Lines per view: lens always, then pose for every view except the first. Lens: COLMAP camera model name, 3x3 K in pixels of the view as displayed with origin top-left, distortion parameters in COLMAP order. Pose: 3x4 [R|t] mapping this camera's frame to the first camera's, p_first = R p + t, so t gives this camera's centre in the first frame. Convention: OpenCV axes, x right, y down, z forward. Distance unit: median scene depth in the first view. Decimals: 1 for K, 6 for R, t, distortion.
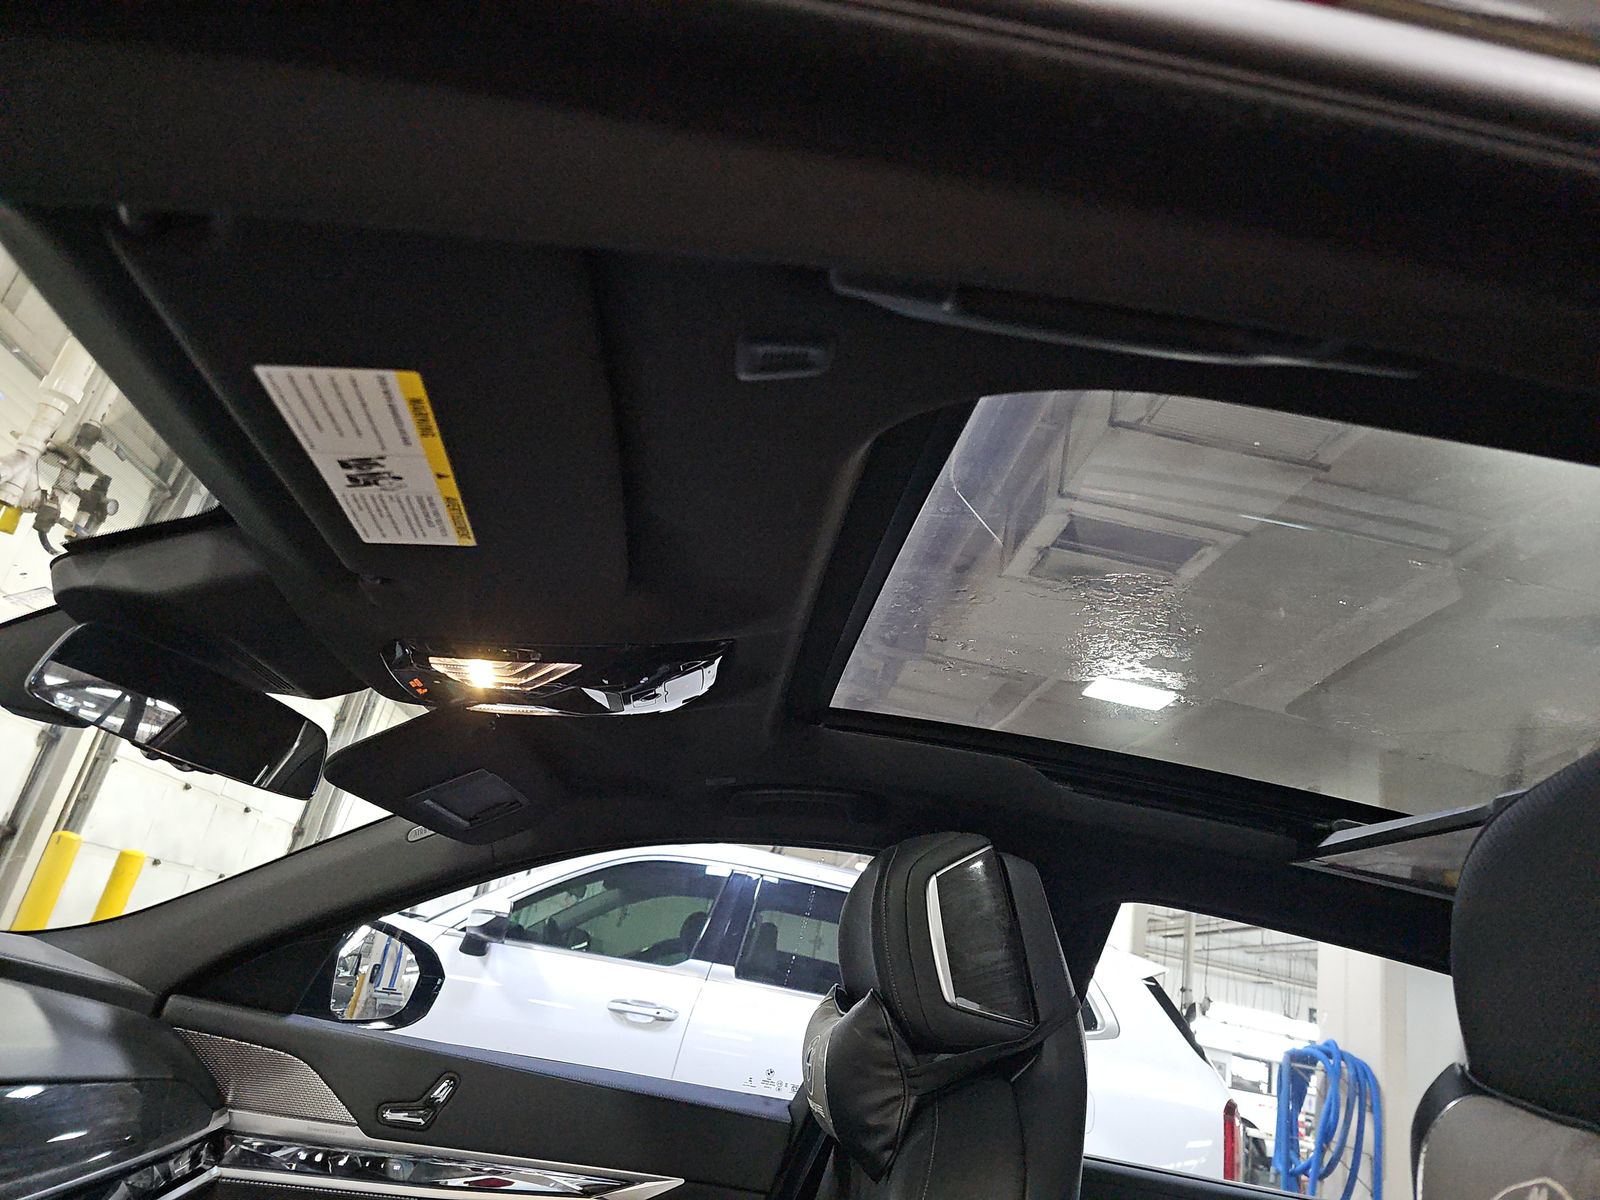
lens RADIAL K [[1048.7, 0, 797.1], [0, 1048.7, 588.6], [0, 0, 1]] dist [0.020857, -0.001686]
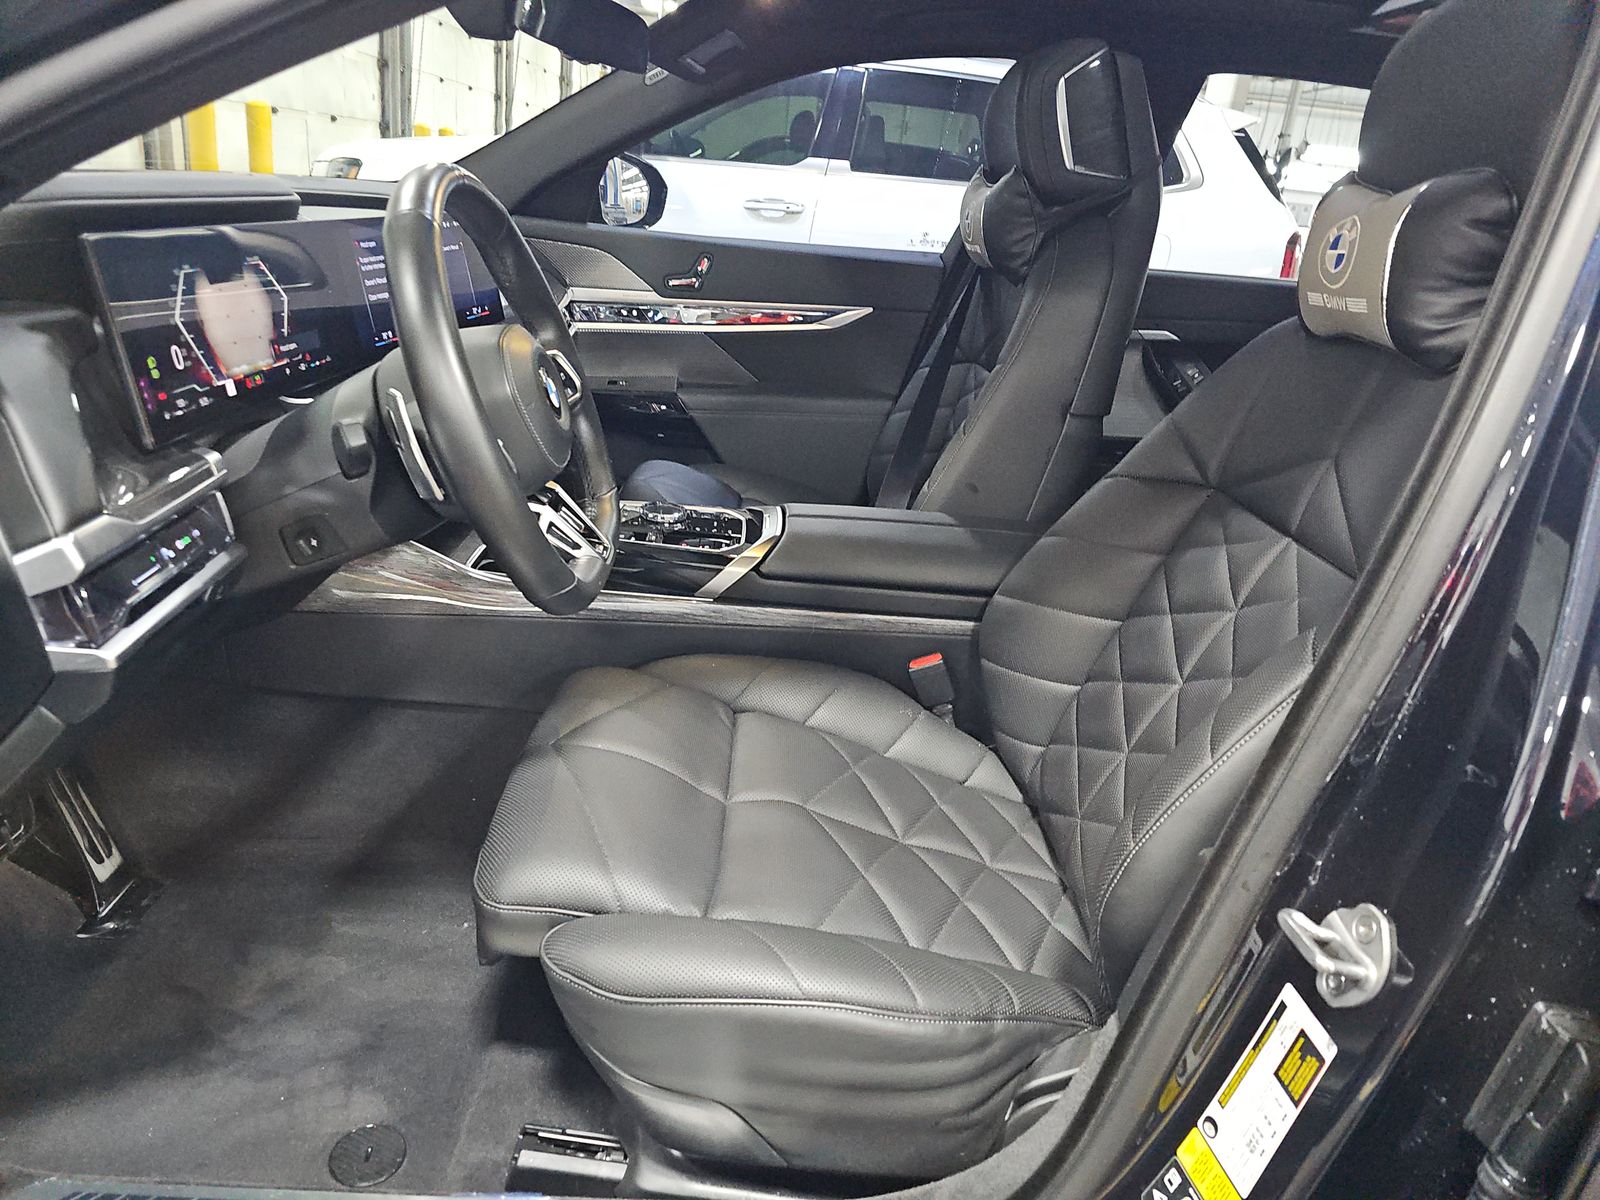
lens RADIAL K [[1048.7, 0, 797.1], [0, 1048.7, 588.6], [0, 0, 1]] dist [0.020857, -0.001686]
pose [[0.993232, -0.058648, -0.100257, -0.090415], [0.110673, 0.739815, 0.663645, -0.144905], [0.035250, -0.670249, 0.741299, -0.374374]]
